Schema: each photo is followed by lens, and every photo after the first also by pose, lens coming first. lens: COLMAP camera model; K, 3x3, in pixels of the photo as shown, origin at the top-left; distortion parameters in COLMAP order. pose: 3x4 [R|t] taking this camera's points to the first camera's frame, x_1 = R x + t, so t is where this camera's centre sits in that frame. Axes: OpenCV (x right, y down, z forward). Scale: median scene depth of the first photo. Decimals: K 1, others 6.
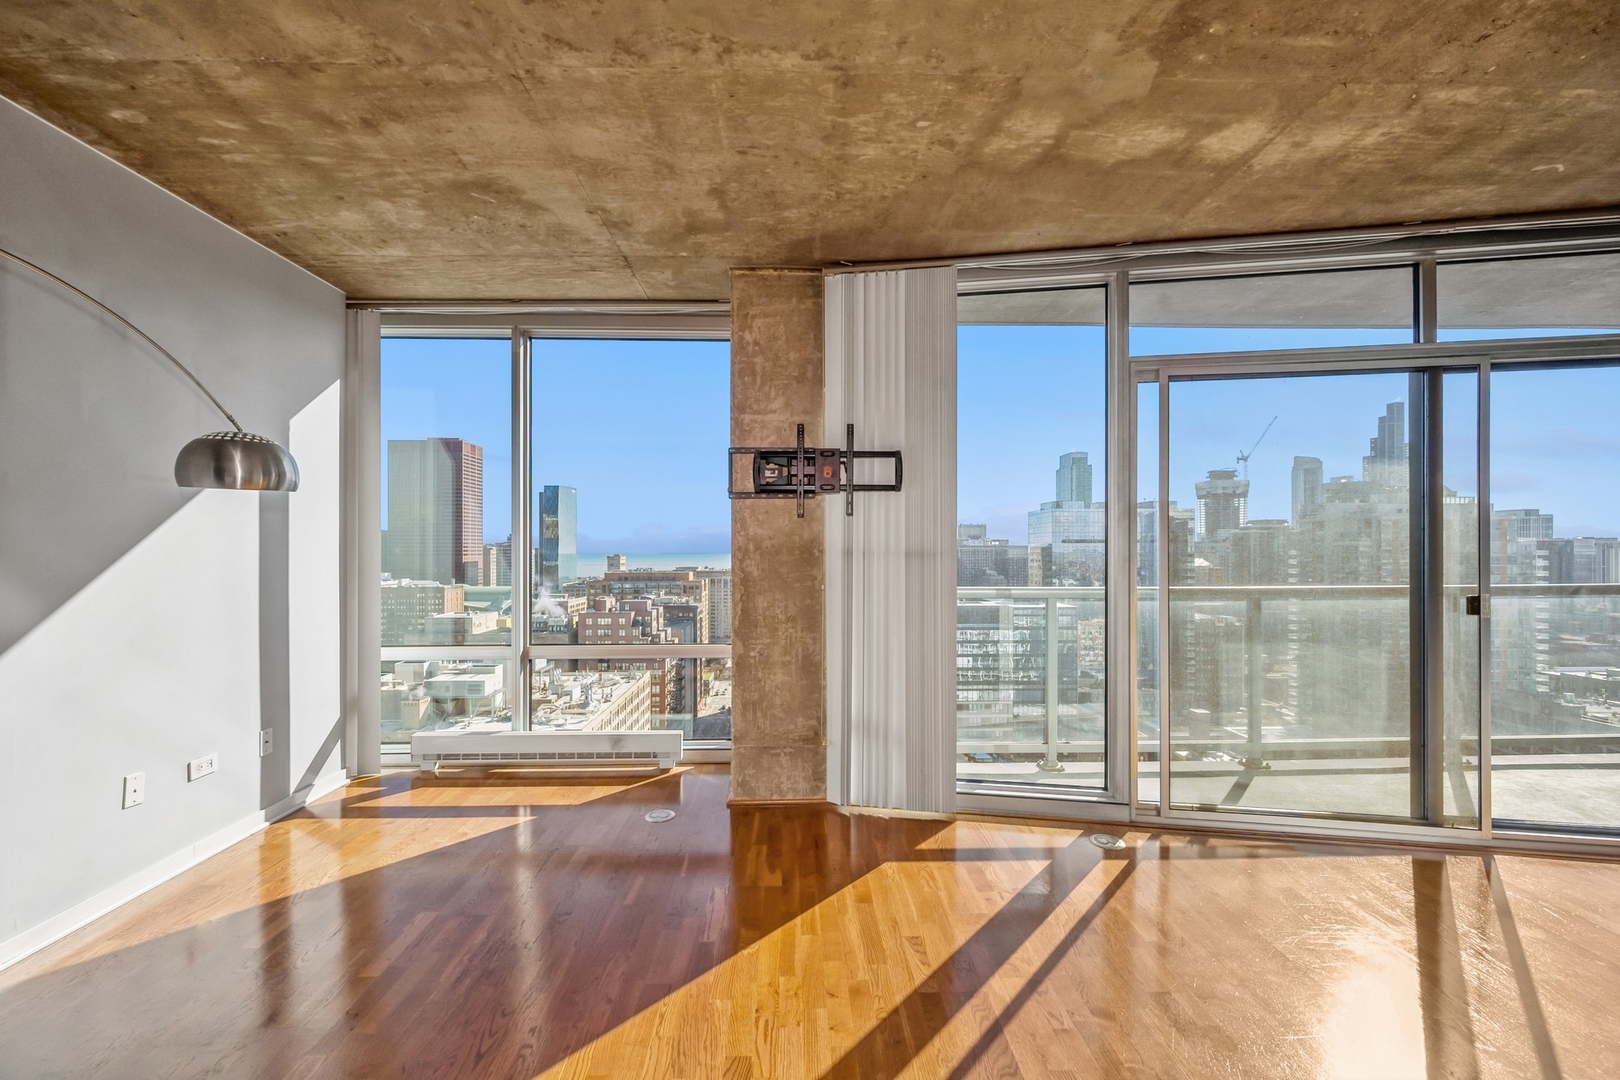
lens RADIAL K [[645.2, 0, 807.4], [0, 645.2, 550.7], [0, 0, 1]] dist [0.001031, 0.000041]
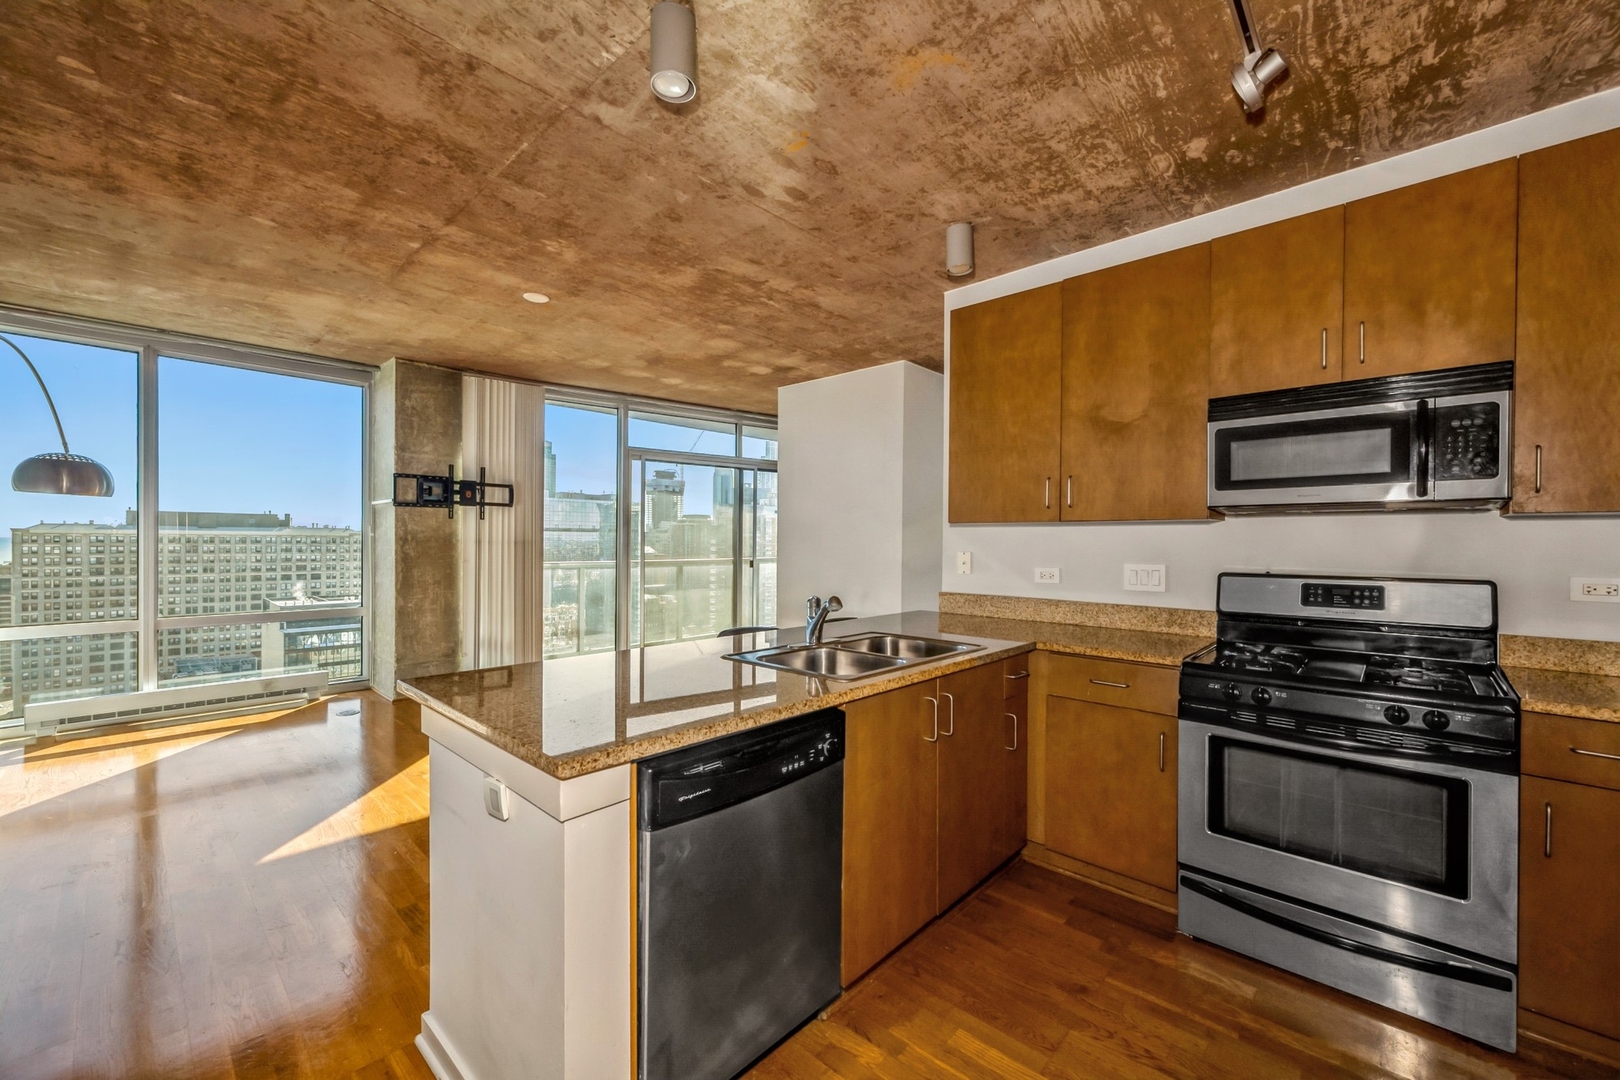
lens RADIAL K [[645.2, 0, 807.4], [0, 645.2, 550.7], [0, 0, 1]] dist [0.001031, 0.000041]
pose [[0.704325, -0.004001, 0.709866, -0.523115], [-0.009372, 0.999845, 0.014935, -0.005690], [-0.709816, -0.017172, 0.704178, -0.802270]]
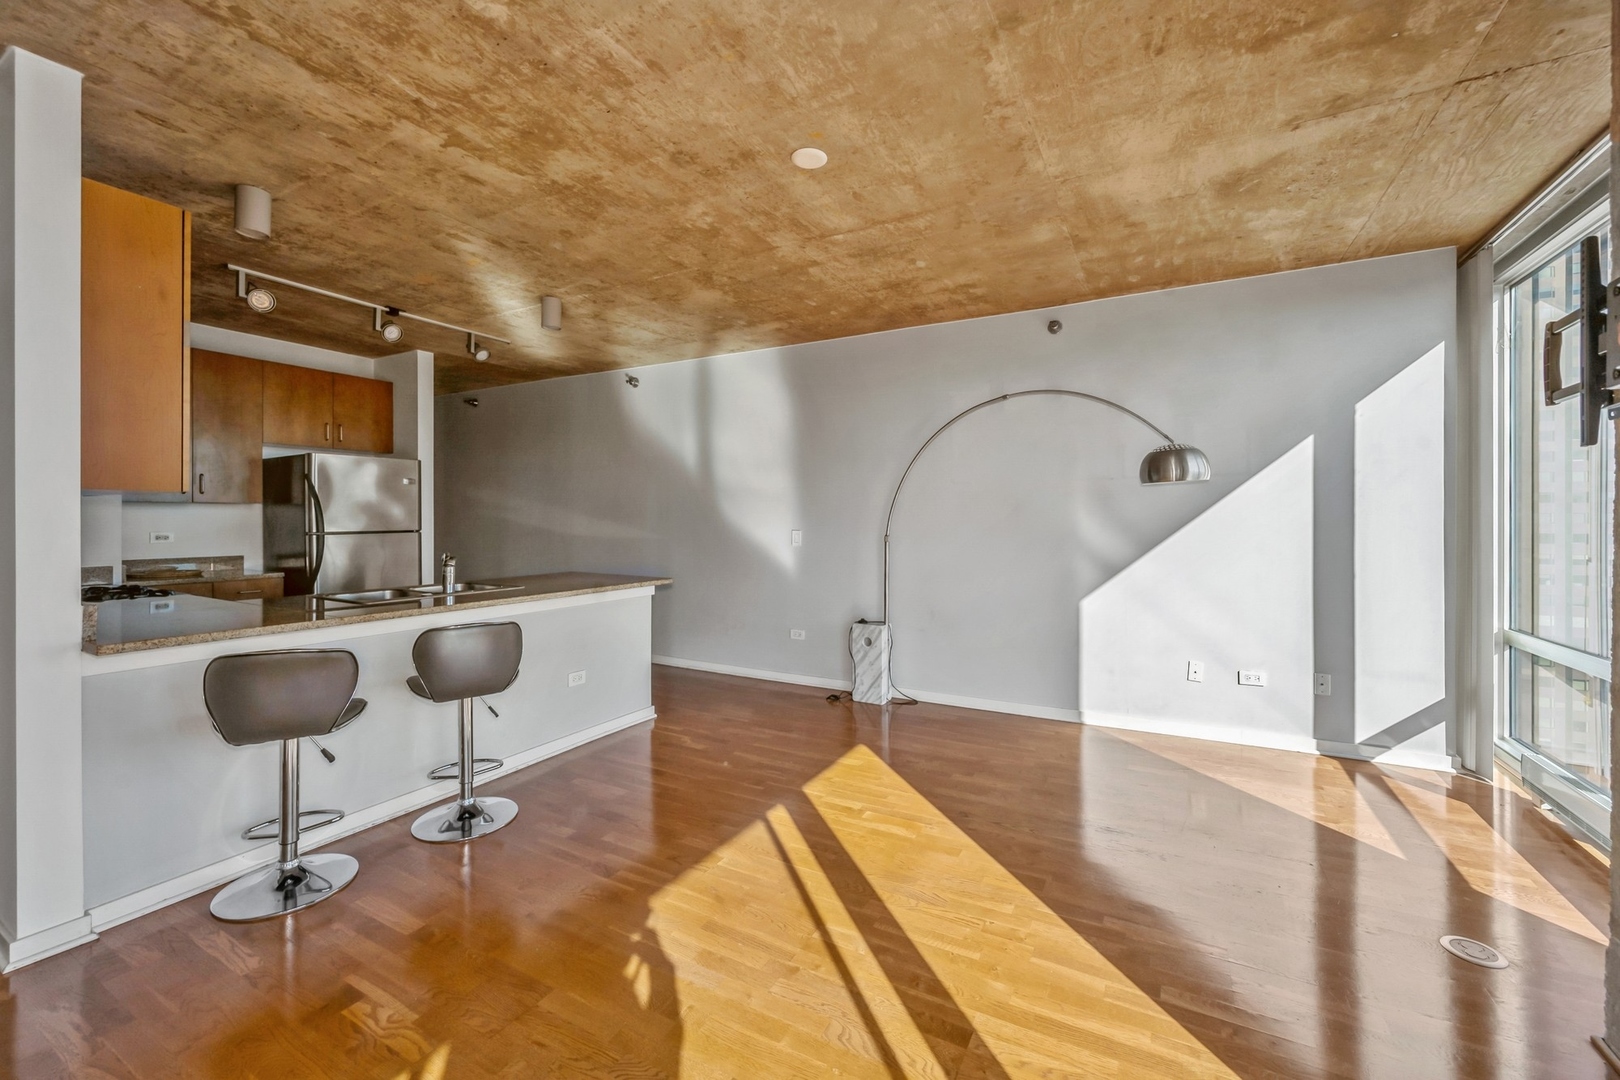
lens RADIAL K [[650.1, 0, 813.6], [0, 650.1, 518.5], [0, 0, 1]] dist [-0.000301, -0.000123]
pose [[-0.508994, -0.000171, -0.860770, 0.599221], [-0.000603, 1.000000, 0.000159, -0.005938], [0.860770, 0.000600, -0.508994, 0.730521]]
